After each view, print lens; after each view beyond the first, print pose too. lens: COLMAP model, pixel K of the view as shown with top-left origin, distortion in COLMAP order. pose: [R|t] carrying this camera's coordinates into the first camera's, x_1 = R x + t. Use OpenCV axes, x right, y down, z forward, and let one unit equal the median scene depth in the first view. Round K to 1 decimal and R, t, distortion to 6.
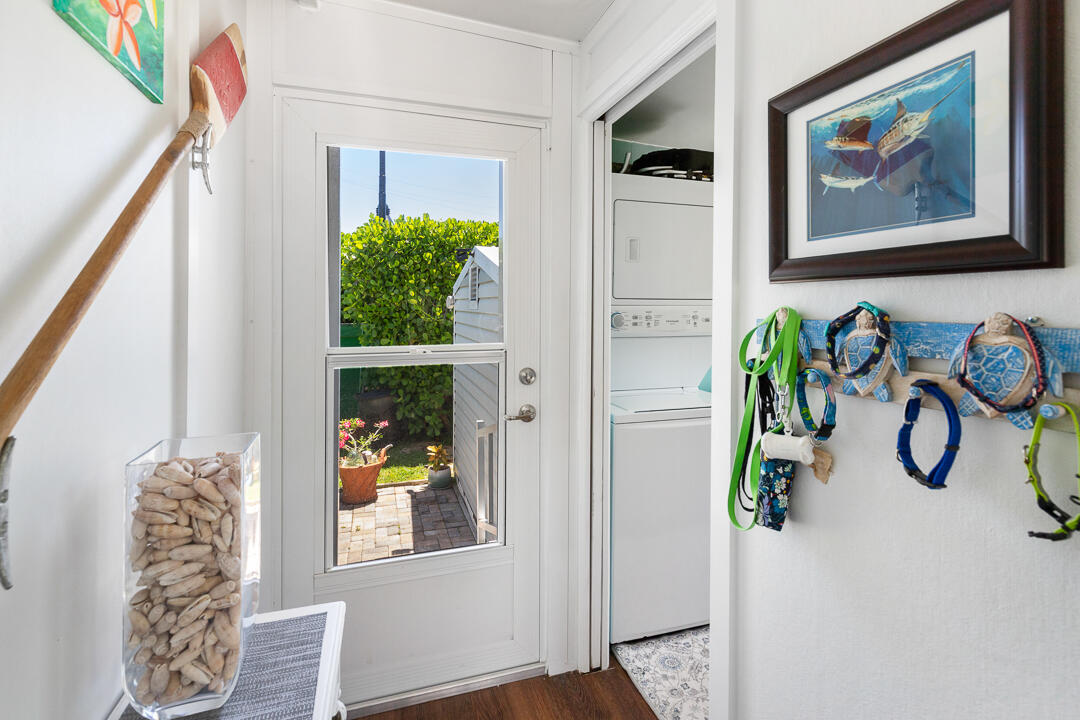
lens RADIAL K [[505.7, 0, 541.6], [0, 505.7, 302.5], [0, 0, 1]] dist [0.002509, -0.000043]
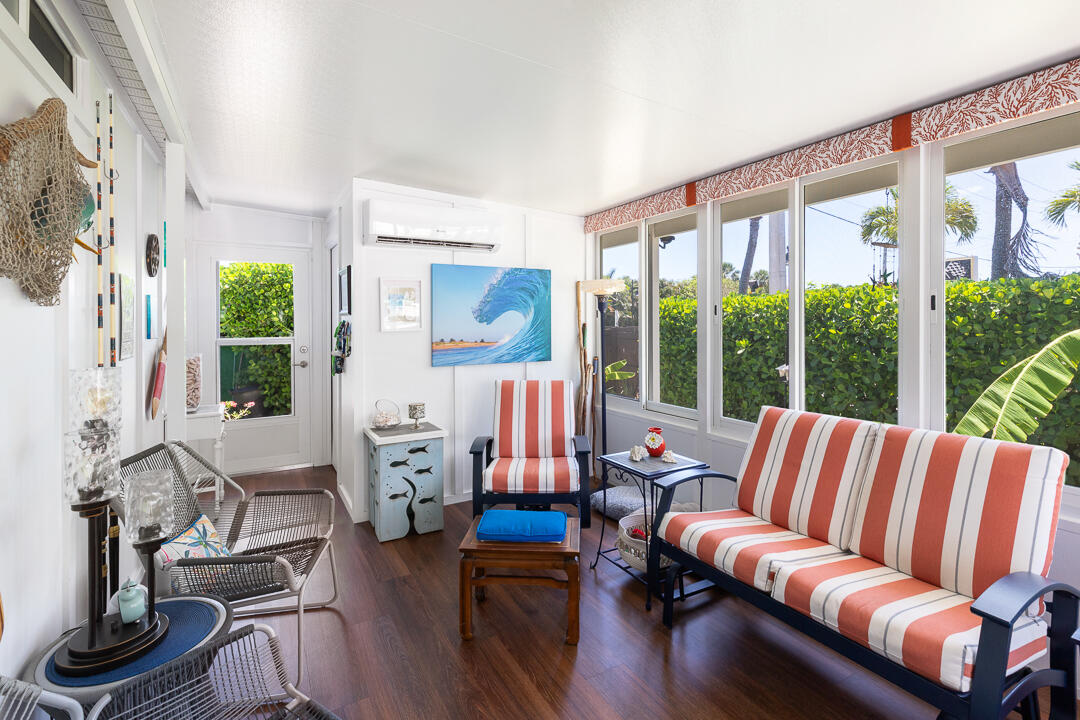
lens RADIAL K [[501.3, 0, 538.1], [0, 501.3, 323.3], [0, 0, 1]] dist [-0.001716, -0.000466]
pose [[0.980214, -0.007208, 0.197809, 0.176070], [0.005331, 0.999936, 0.010024, -0.000808], [-0.197869, -0.008771, 0.980189, -0.473333]]
